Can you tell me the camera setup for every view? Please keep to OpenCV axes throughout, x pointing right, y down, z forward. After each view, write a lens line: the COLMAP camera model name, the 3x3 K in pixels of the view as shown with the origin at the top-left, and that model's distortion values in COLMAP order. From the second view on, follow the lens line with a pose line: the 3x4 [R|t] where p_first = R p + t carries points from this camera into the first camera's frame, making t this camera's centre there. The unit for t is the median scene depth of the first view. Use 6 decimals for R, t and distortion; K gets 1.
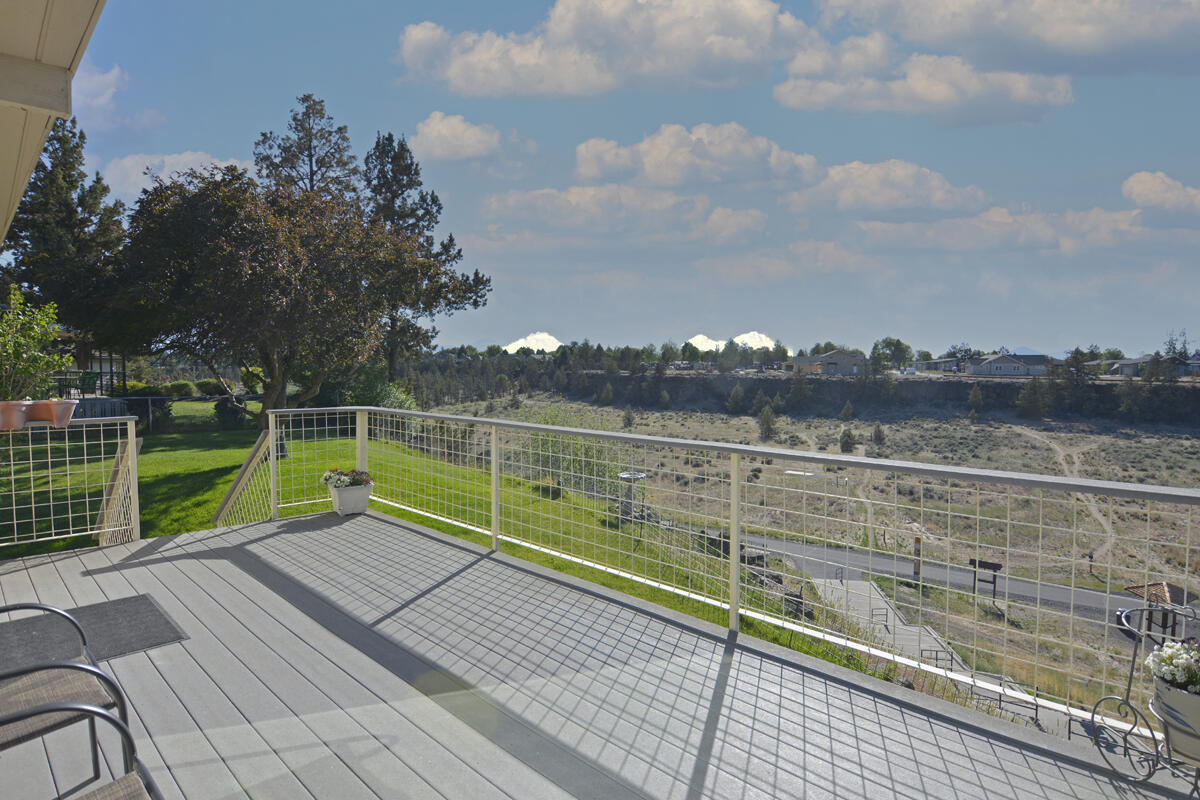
lens RADIAL K [[659.5, 0, 600.0], [0, 659.5, 400.0], [0, 0, 1]] dist [-0.000104, -0.019704]
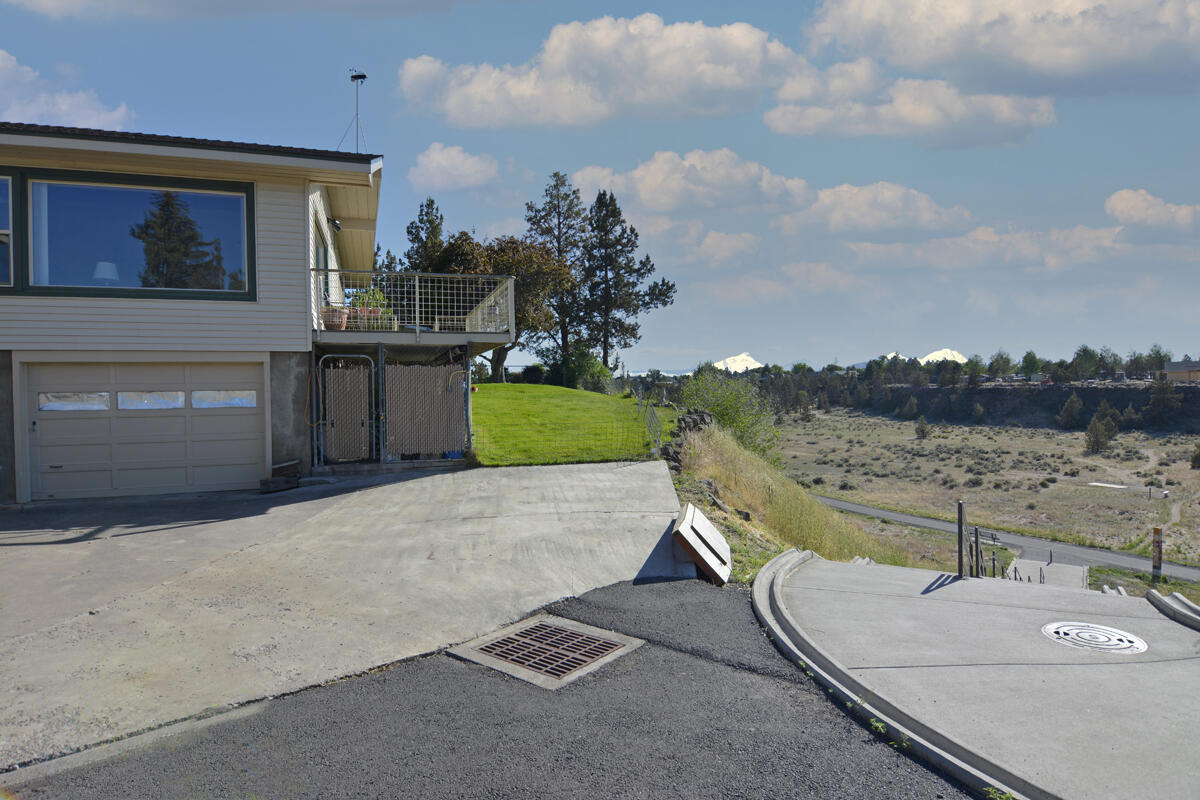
lens RADIAL K [[697.2, 0, 600.0], [0, 697.2, 400.0], [0, 0, 1]] dist [-0.031169, -0.000102]
pose [[0.883640, -0.013778, -0.467964, 0.086395], [-0.007861, 0.998989, -0.044256, 0.027993], [0.468100, 0.042785, 0.882639, -0.074951]]
